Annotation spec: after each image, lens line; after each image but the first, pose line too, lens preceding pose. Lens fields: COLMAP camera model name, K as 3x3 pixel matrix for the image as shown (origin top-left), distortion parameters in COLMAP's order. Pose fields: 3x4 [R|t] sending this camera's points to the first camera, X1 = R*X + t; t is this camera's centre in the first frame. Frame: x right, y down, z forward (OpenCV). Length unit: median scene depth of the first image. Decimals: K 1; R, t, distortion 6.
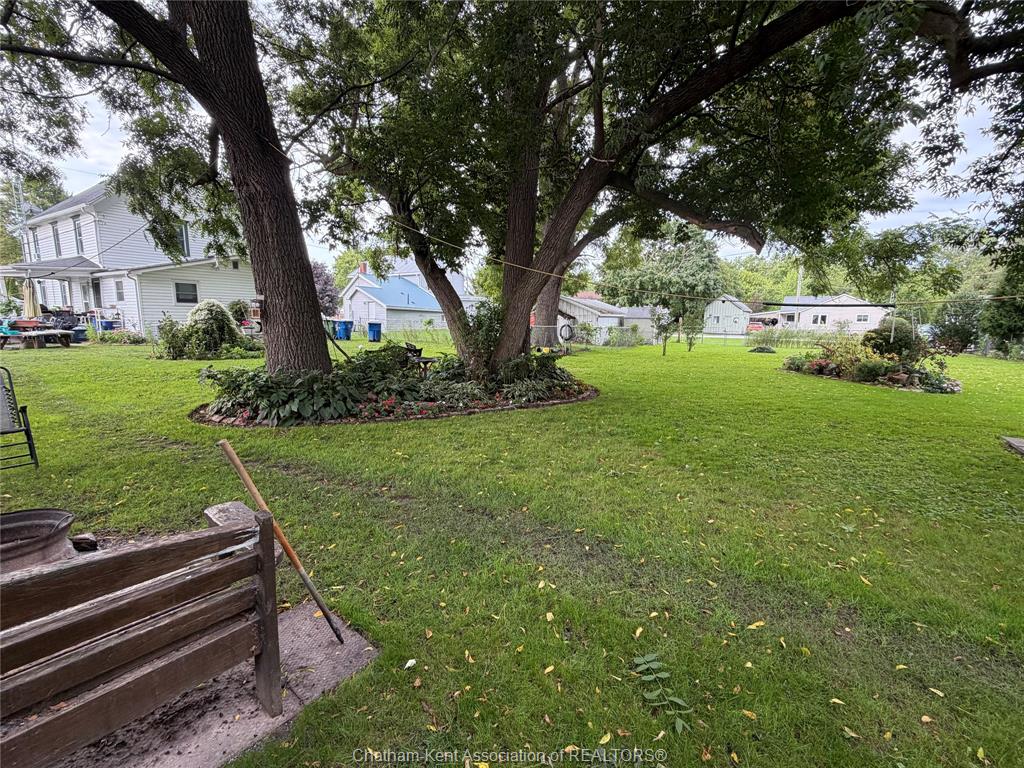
lens RADIAL K [[449.4, 0, 510.1], [0, 449.4, 383.1], [0, 0, 1]] dist [0.002548, 0.000173]
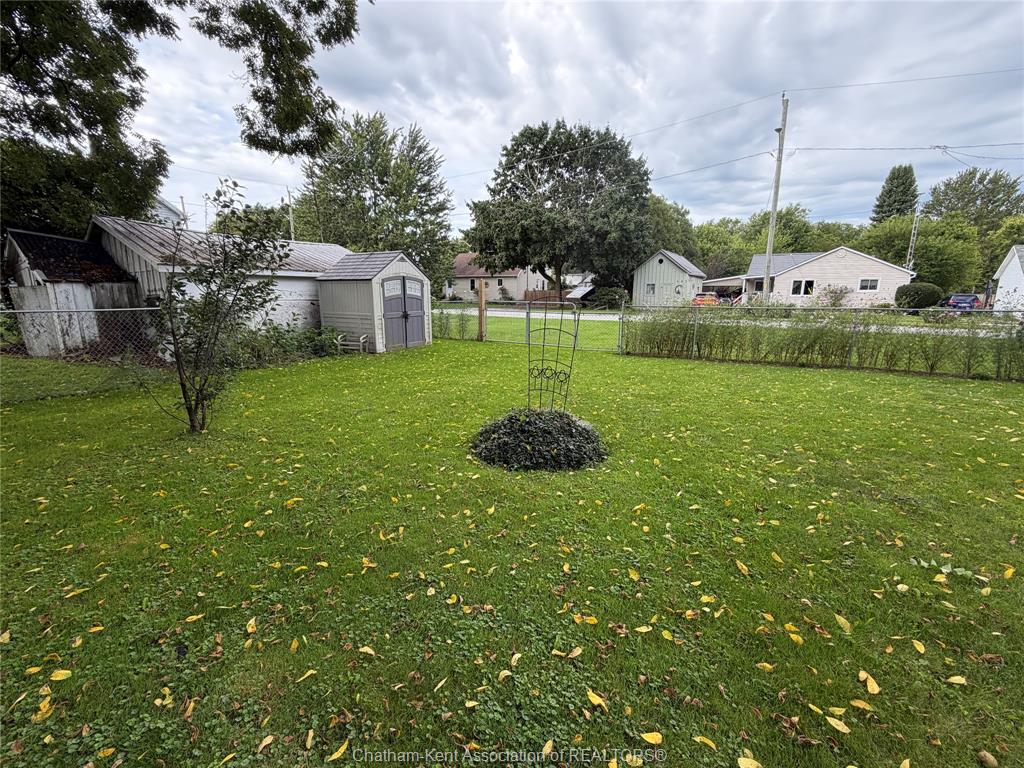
lens RADIAL K [[449.4, 0, 514.1], [0, 449.4, 385.7], [0, 0, 1]] dist [0.002548, 0.000173]
pose [[0.998642, -0.020845, 0.047748, 0.254484], [0.017404, 0.997296, 0.071396, -0.057517], [-0.049107, -0.070468, 0.996305, 0.391668]]
